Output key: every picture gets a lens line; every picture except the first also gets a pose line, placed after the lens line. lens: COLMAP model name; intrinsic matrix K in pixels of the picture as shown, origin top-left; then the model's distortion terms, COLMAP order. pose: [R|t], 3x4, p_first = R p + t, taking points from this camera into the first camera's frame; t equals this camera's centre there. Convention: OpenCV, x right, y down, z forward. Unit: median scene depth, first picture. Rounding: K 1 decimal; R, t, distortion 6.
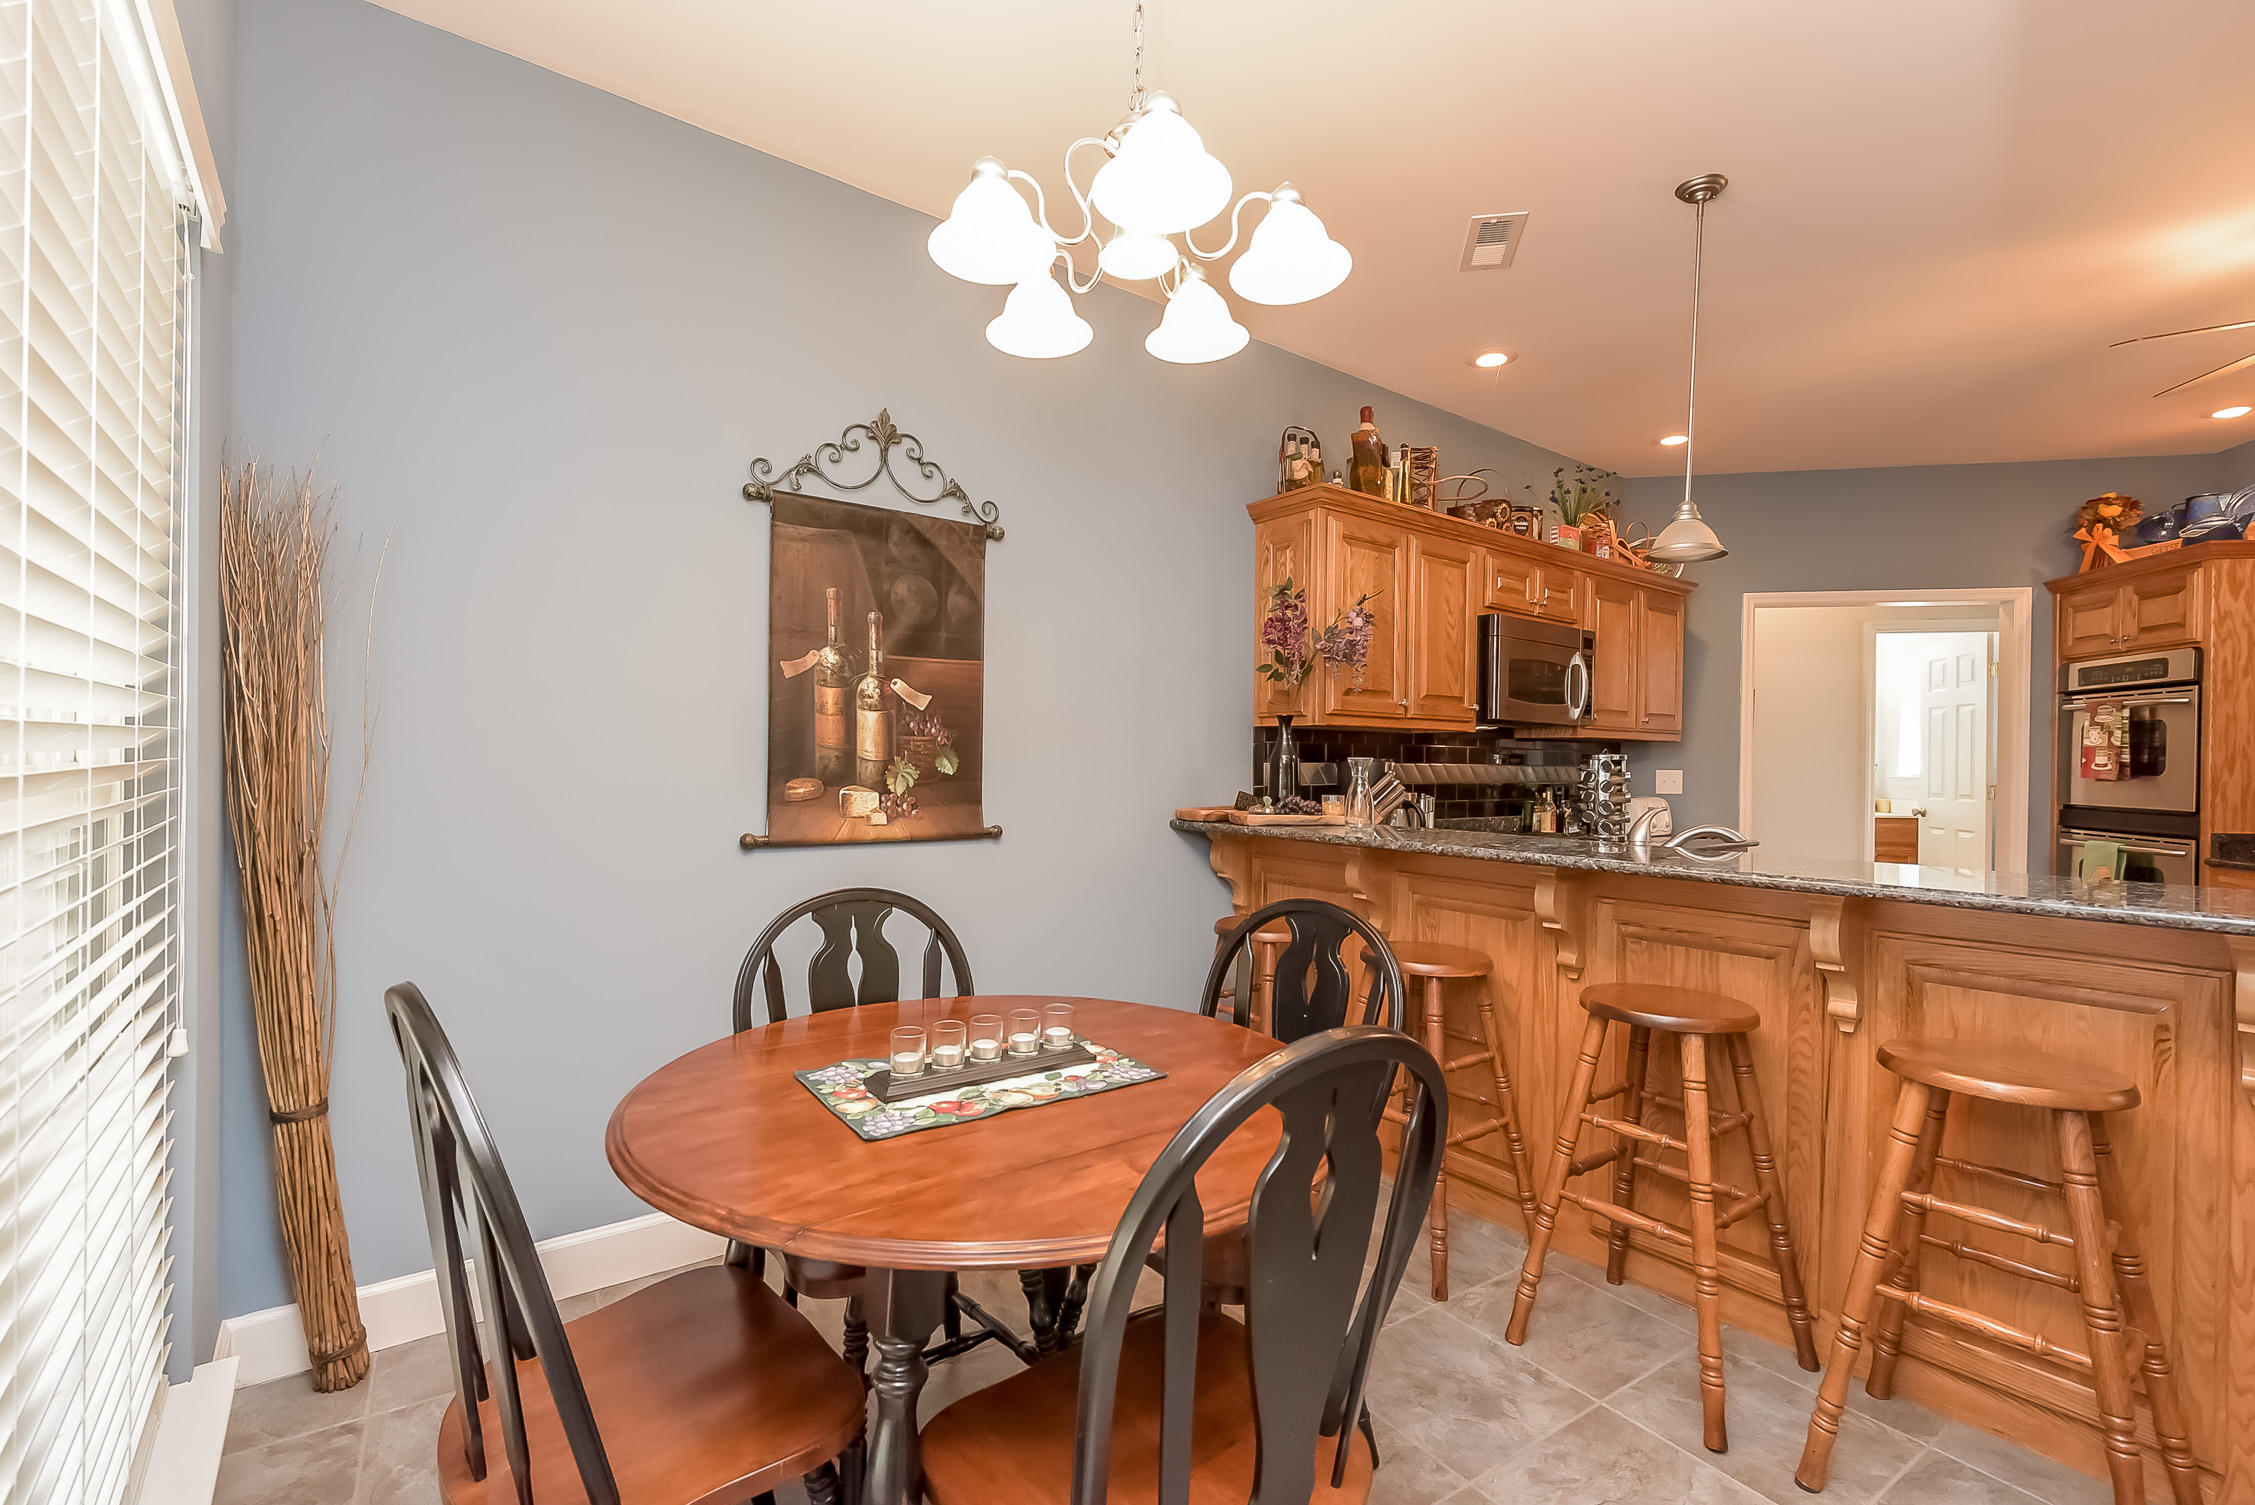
lens RADIAL K [[961.0, 0, 1133.6], [0, 961.0, 764.0], [0, 0, 1]] dist [0.000026, -0.000323]
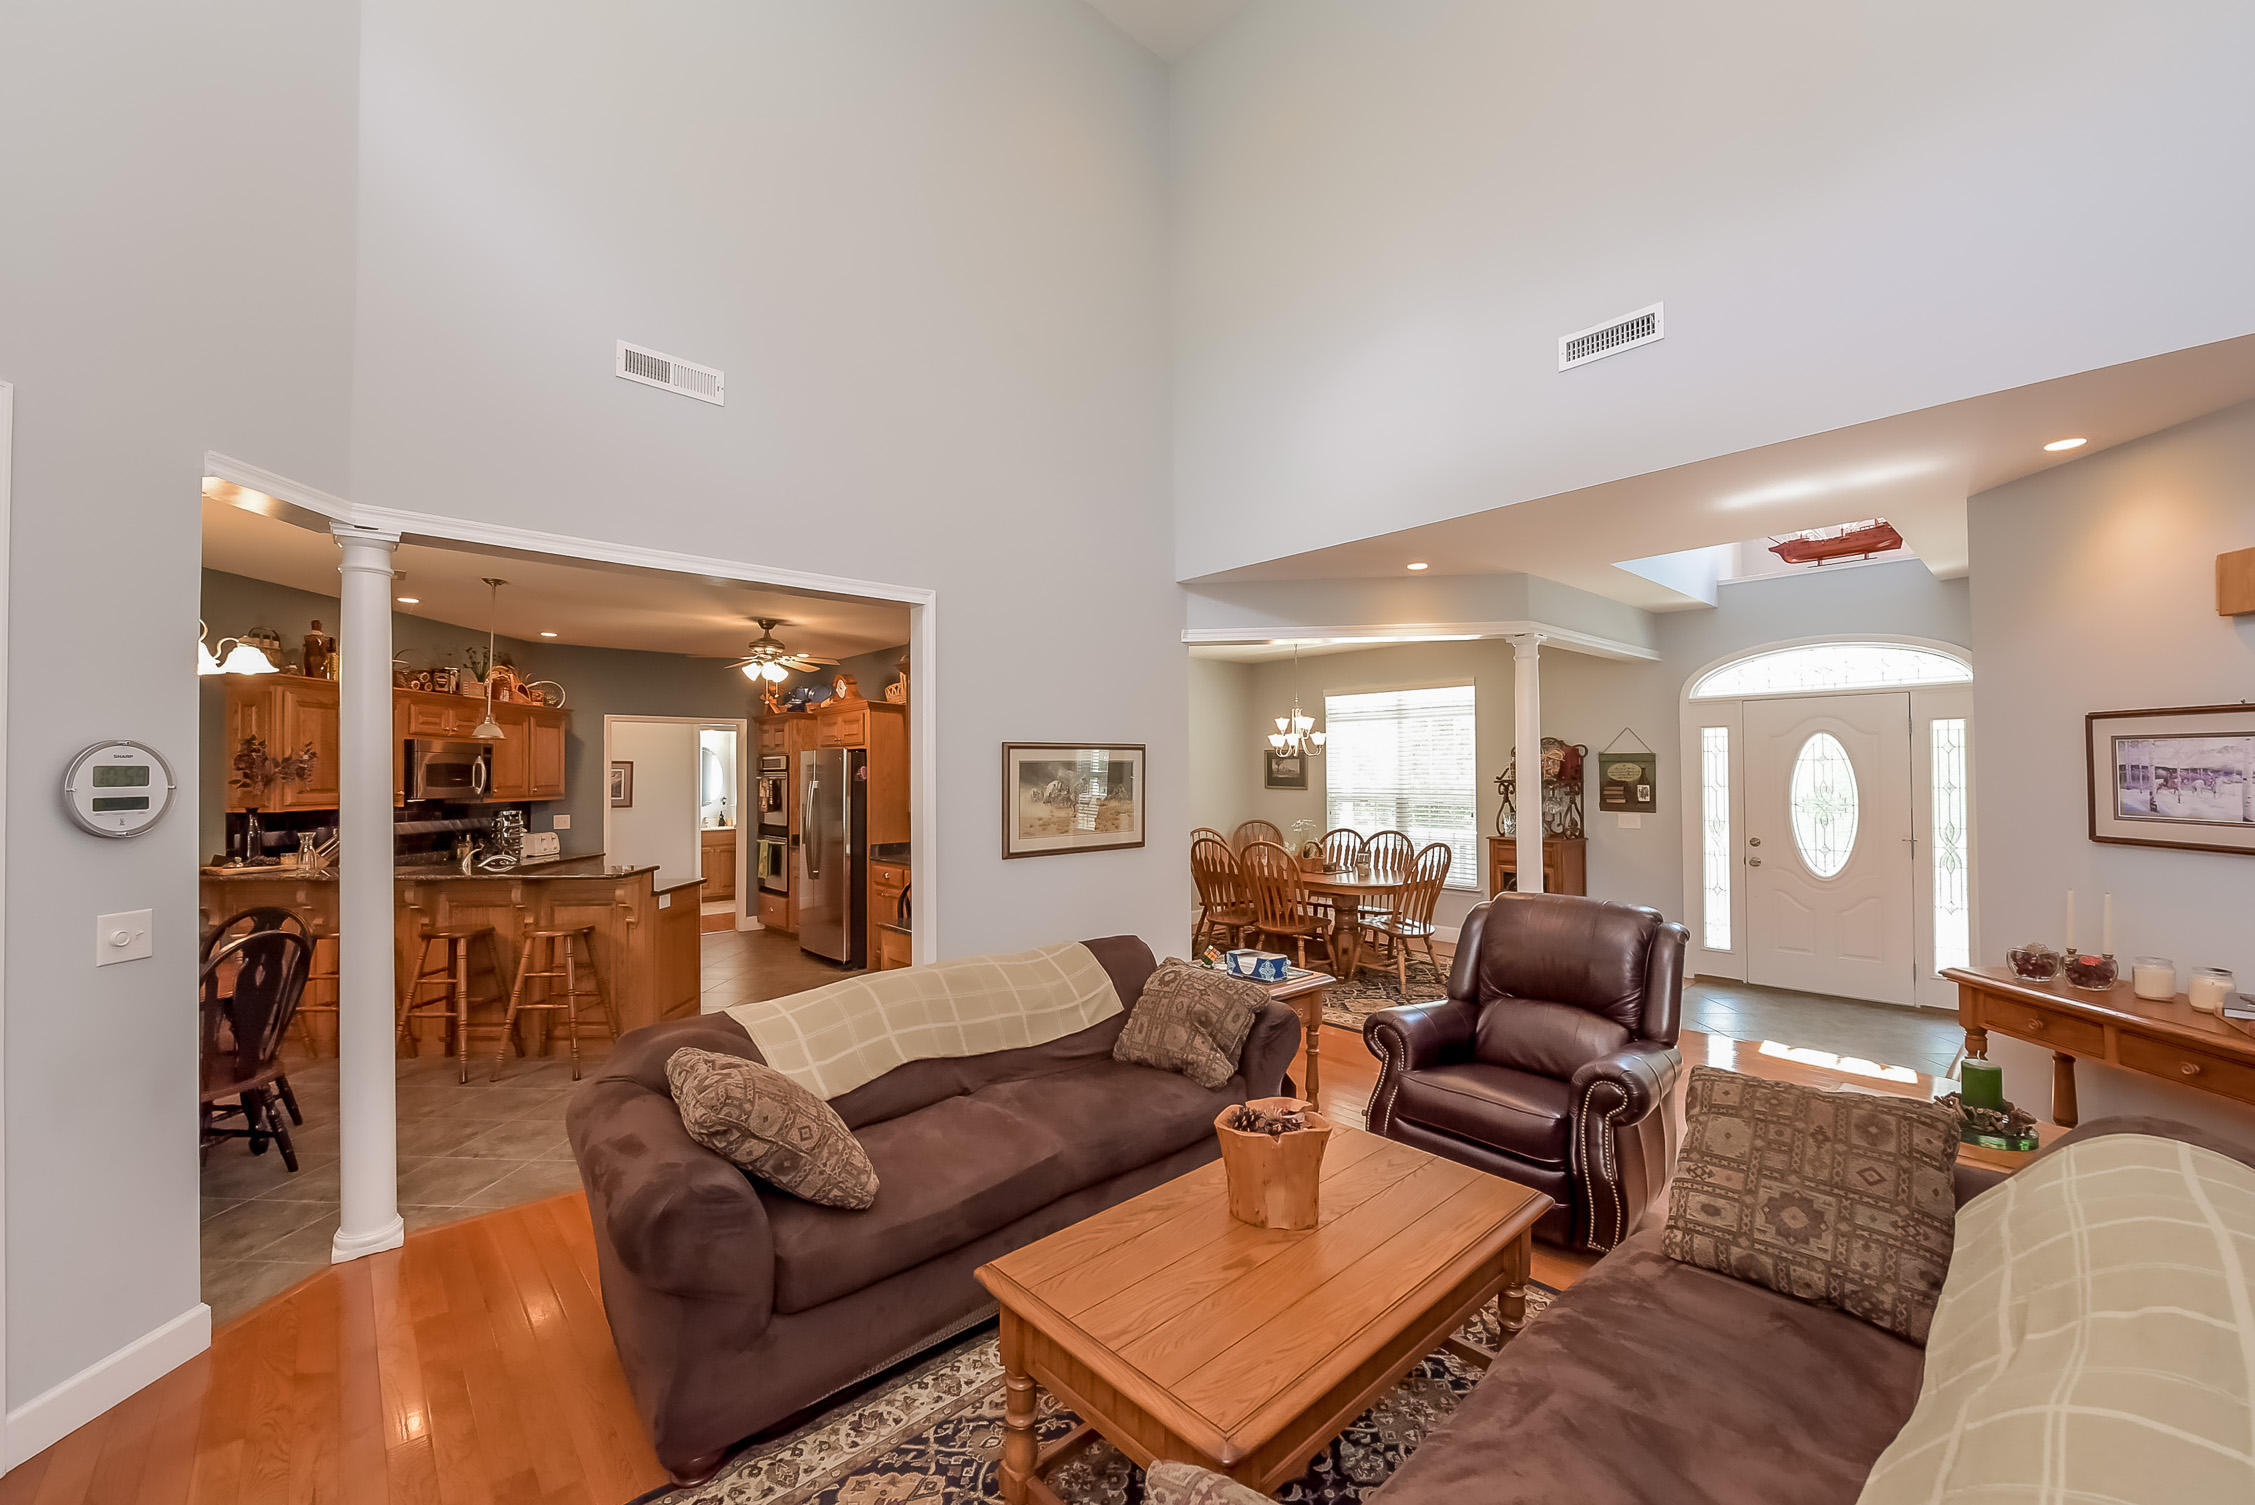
lens RADIAL K [[873.3, 0, 1118.7], [0, 873.3, 763.6], [0, 0, 1]] dist [-0.009366, -0.000205]
pose [[0.594440, -0.005319, 0.804122, -0.131493], [0.016431, 0.999850, -0.005532, -0.077753], [-0.803972, 0.016501, 0.594438, -0.935960]]
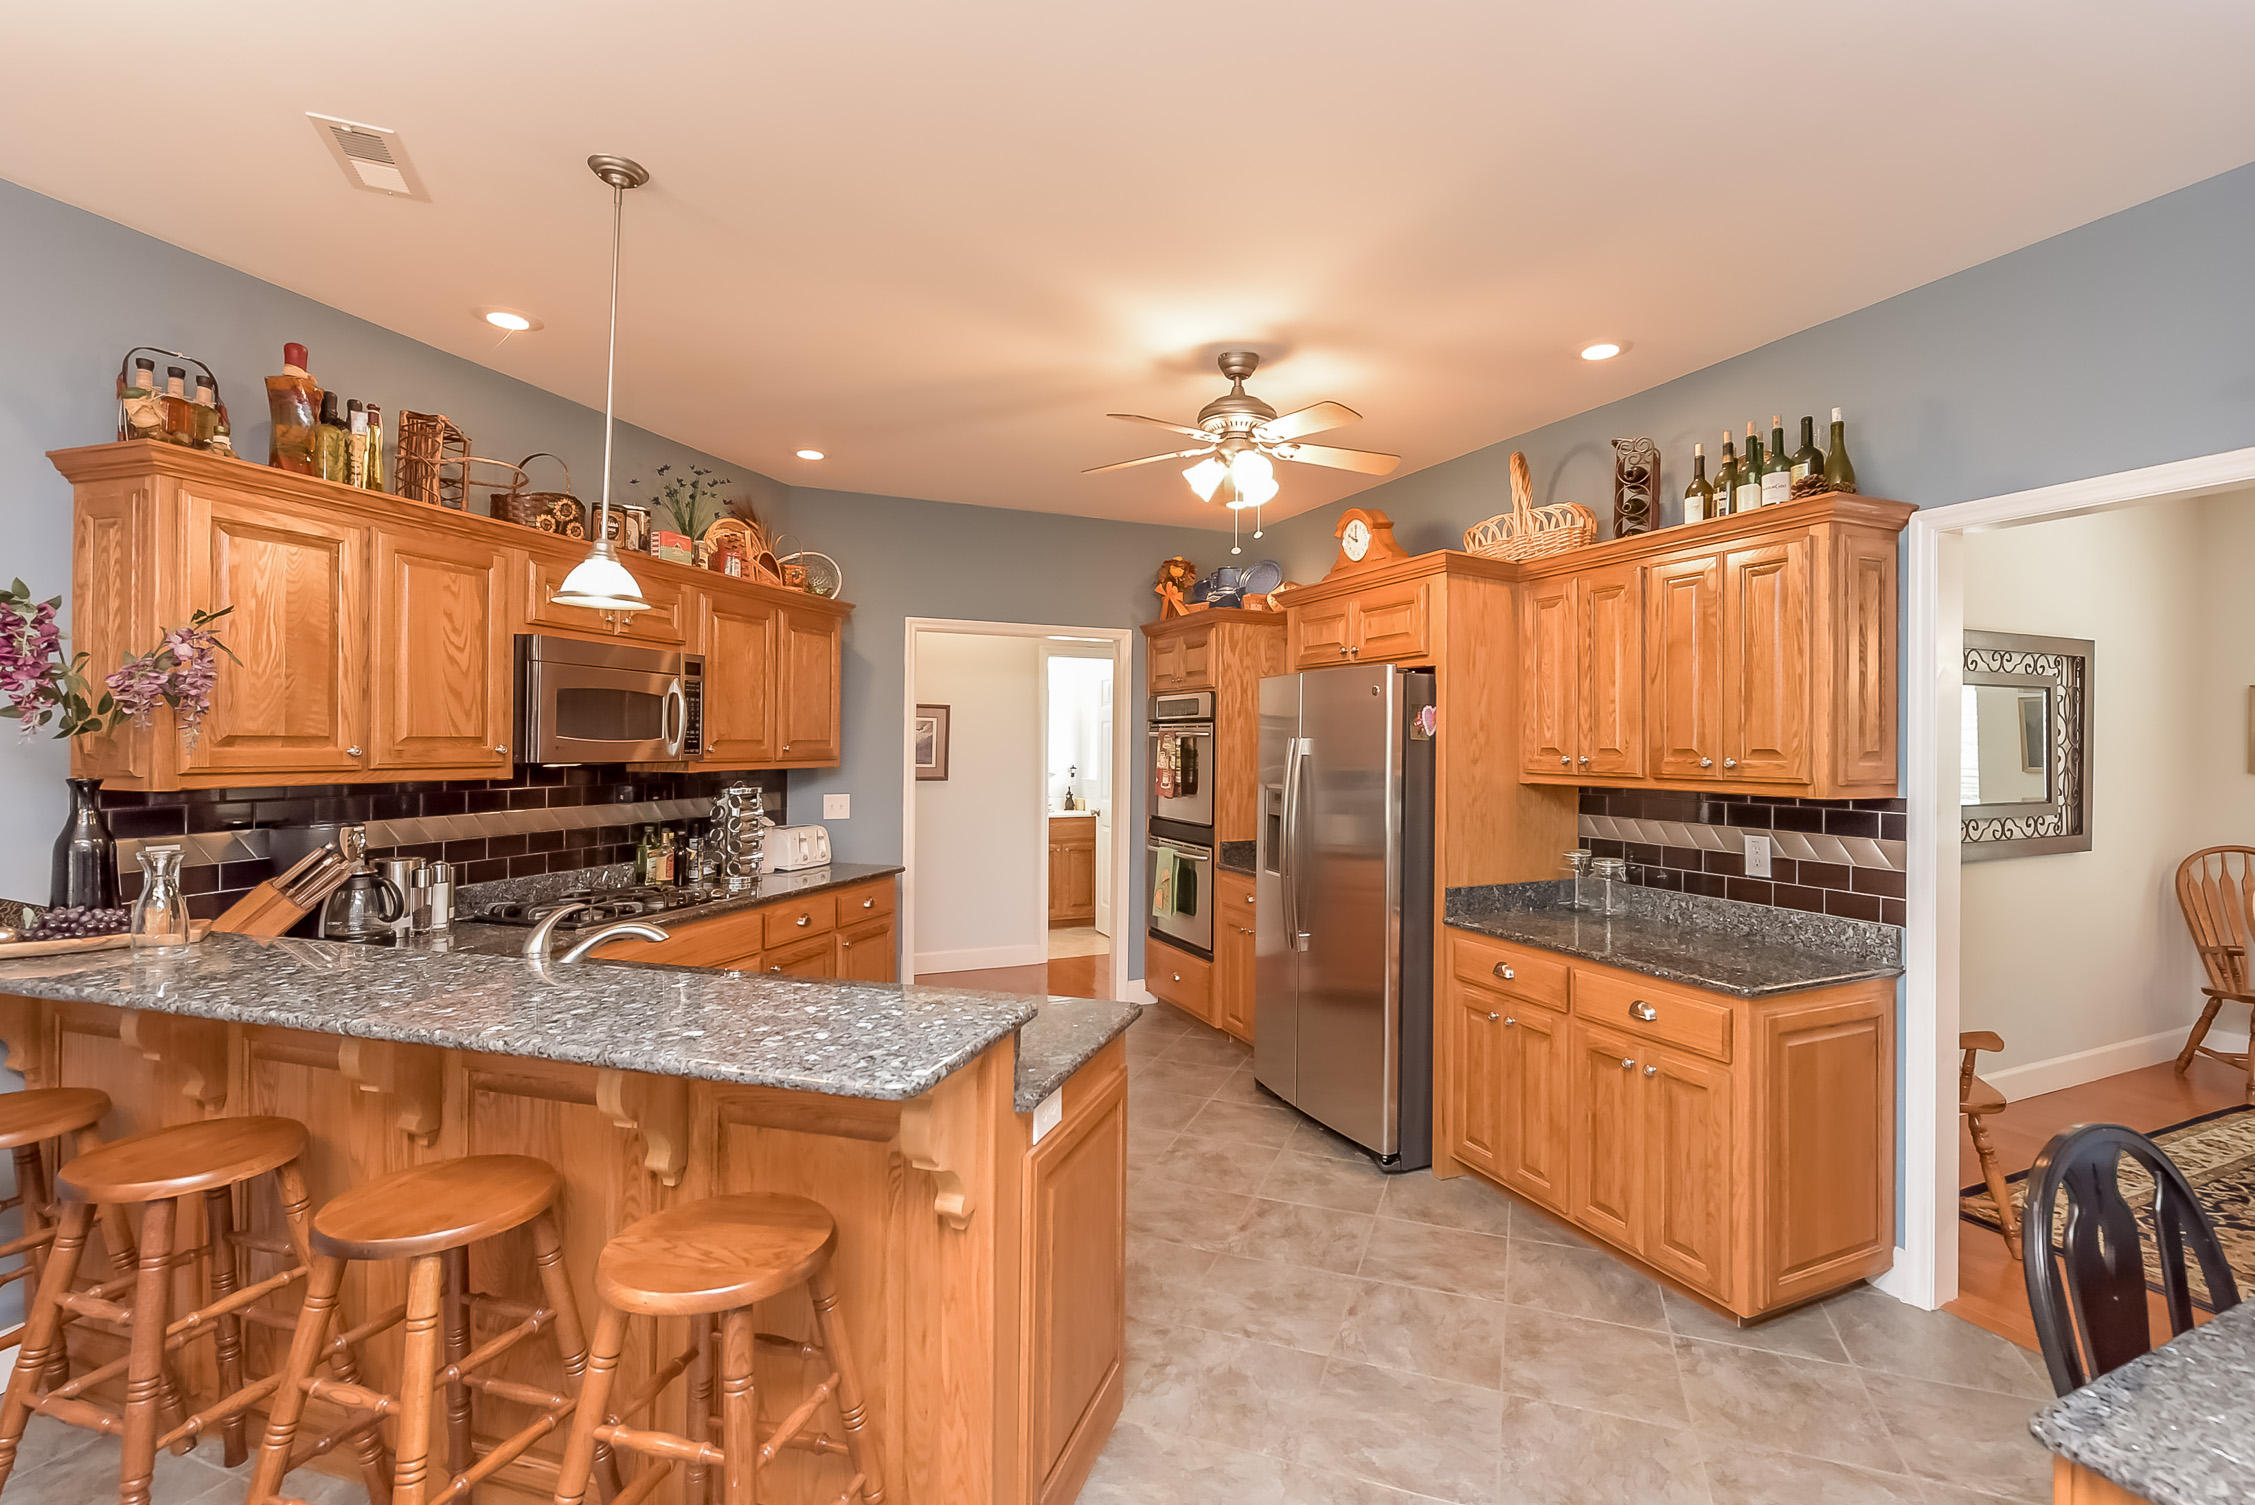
lens RADIAL K [[990.4, 0, 1135.3], [0, 990.4, 740.2], [0, 0, 1]] dist [-0.000036, -0.000203]
pose [[0.816852, -0.004029, 0.576833, 0.292613], [0.003850, 0.999991, 0.001532, -0.062002], [-0.576835, 0.000969, 0.816860, 0.015868]]
